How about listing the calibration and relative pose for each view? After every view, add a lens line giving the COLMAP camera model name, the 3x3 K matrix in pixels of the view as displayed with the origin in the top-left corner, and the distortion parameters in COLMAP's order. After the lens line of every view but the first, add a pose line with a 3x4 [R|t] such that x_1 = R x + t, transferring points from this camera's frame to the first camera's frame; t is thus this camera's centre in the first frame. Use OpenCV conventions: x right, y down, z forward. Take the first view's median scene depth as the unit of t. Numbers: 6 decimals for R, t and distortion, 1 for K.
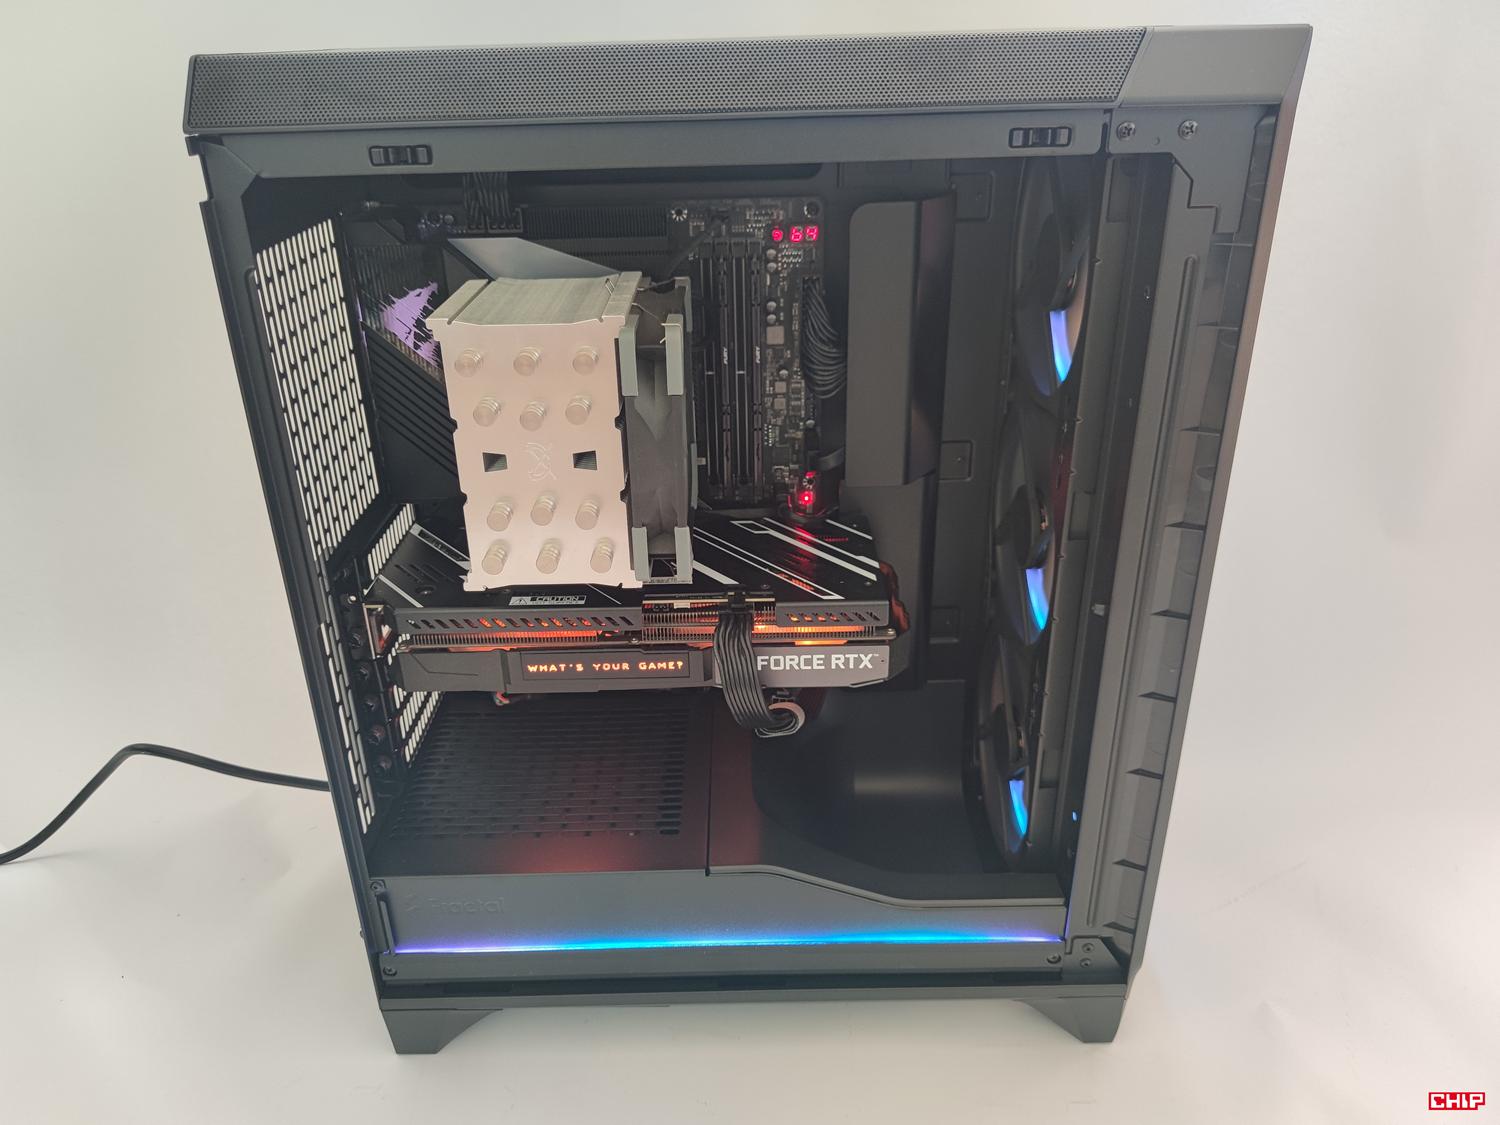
lens RADIAL K [[1077.7, 0, 740.4], [0, 1077.7, 539.8], [0, 0, 1]] dist [-0.001783, 0.001346]
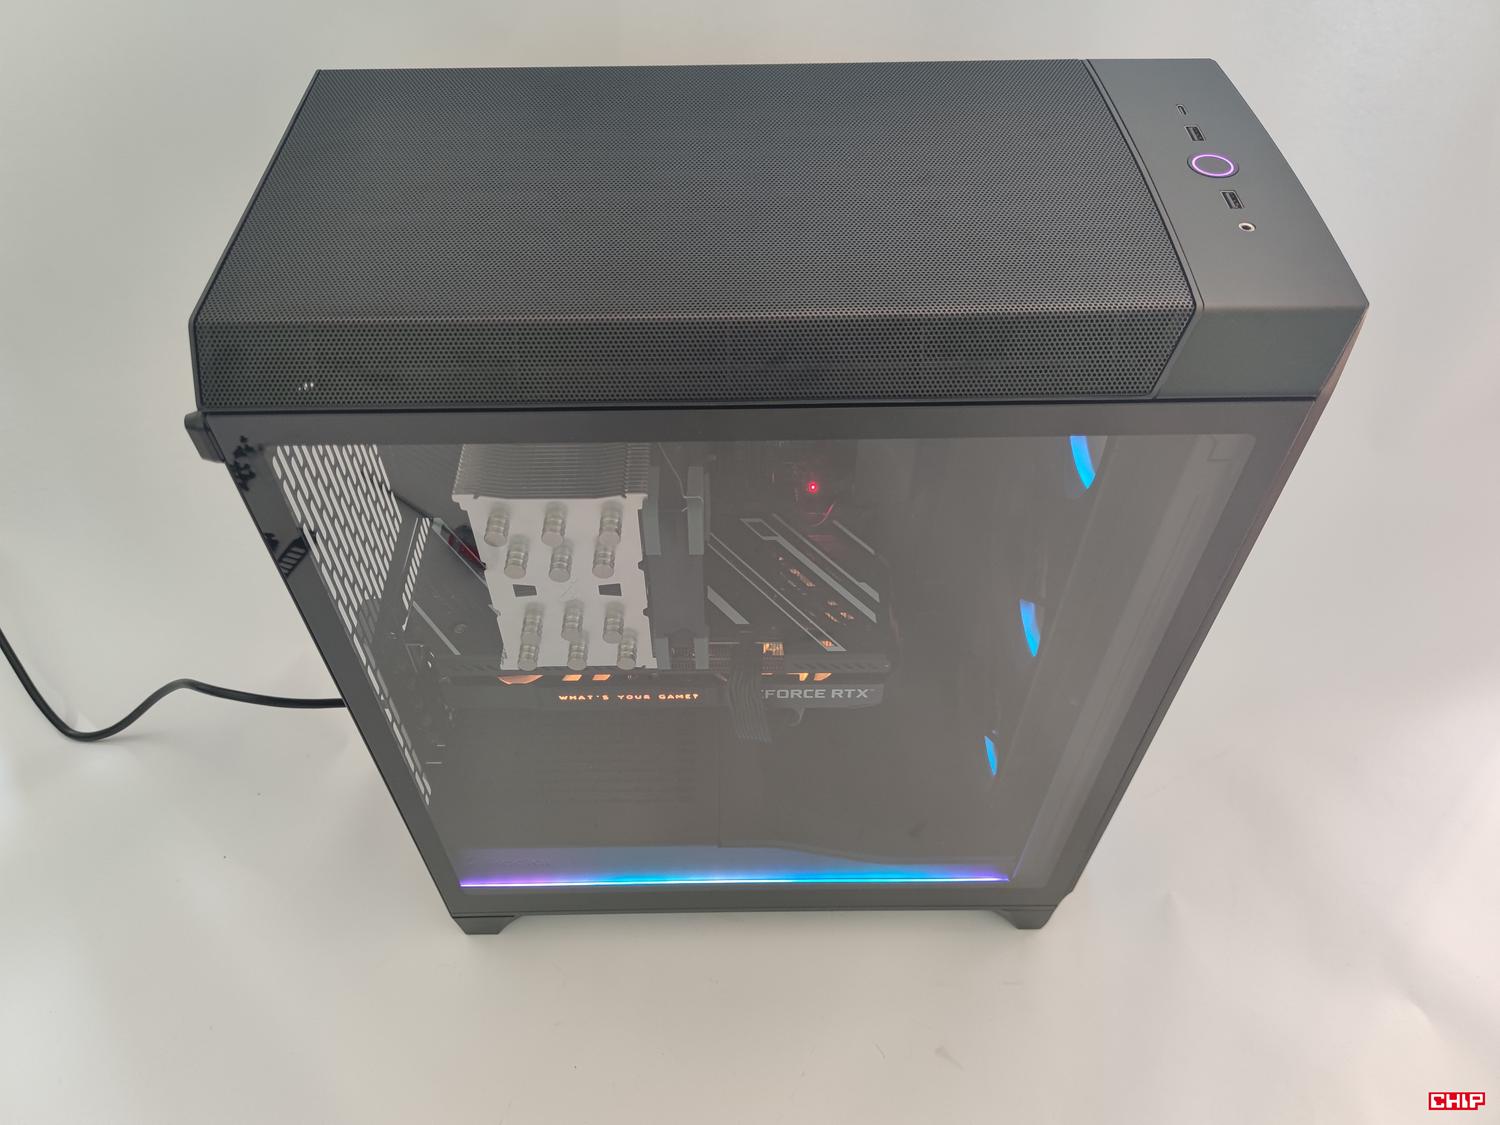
lens RADIAL K [[1077.7, 0, 740.4], [0, 1077.7, 539.8], [0, 0, 1]] dist [-0.001783, 0.001346]
pose [[0.999829, 0.010092, 0.015505, -0.028620], [-0.015330, 0.921108, 0.389005, -0.465725], [-0.010356, -0.389176, 0.921105, 0.035581]]
